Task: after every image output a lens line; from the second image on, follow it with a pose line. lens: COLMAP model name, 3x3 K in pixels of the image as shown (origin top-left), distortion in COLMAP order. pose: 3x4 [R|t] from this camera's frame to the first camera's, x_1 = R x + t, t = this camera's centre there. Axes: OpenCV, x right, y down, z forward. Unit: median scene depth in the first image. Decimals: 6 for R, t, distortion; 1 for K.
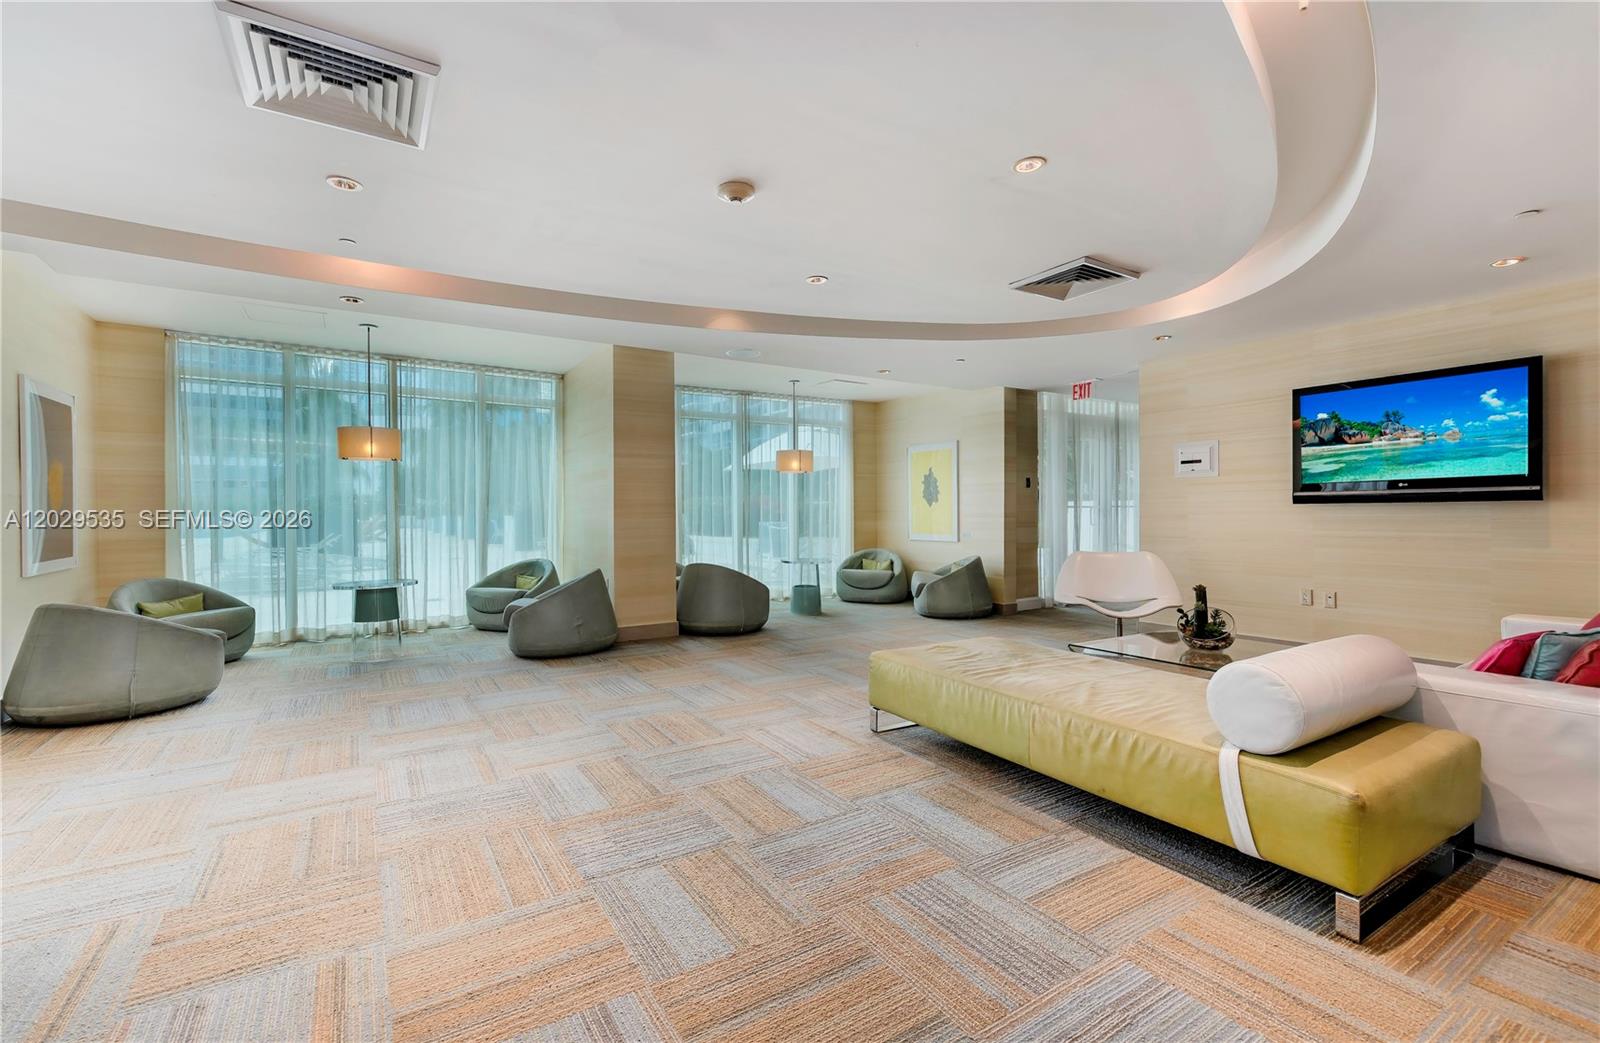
lens RADIAL K [[692.7, 0, 797.1], [0, 692.7, 518.7], [0, 0, 1]] dist [0.001054, 0.000179]
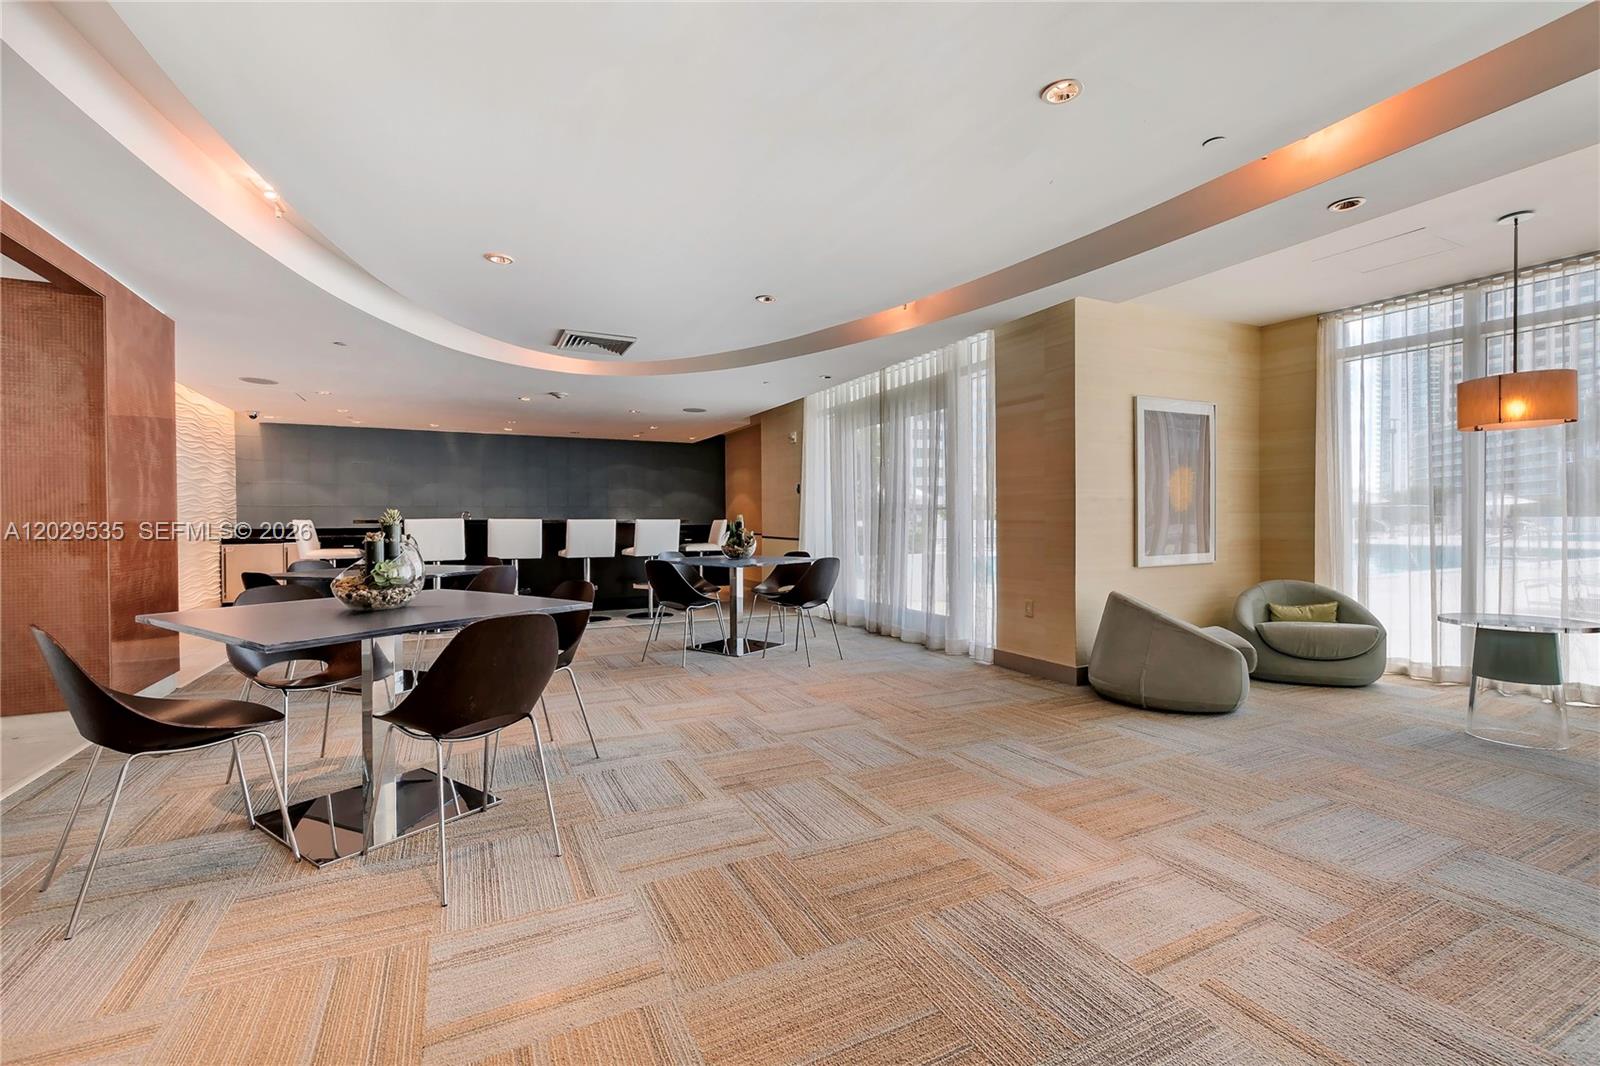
lens RADIAL K [[687.8, 0, 796.6], [0, 687.8, 527.4], [0, 0, 1]] dist [-0.001943, -0.000359]
pose [[-0.108925, 0.013946, -0.993952, 0.131740], [-0.002141, 0.999896, 0.014264, 0.001593], [0.994048, 0.003682, -0.108884, 0.649407]]
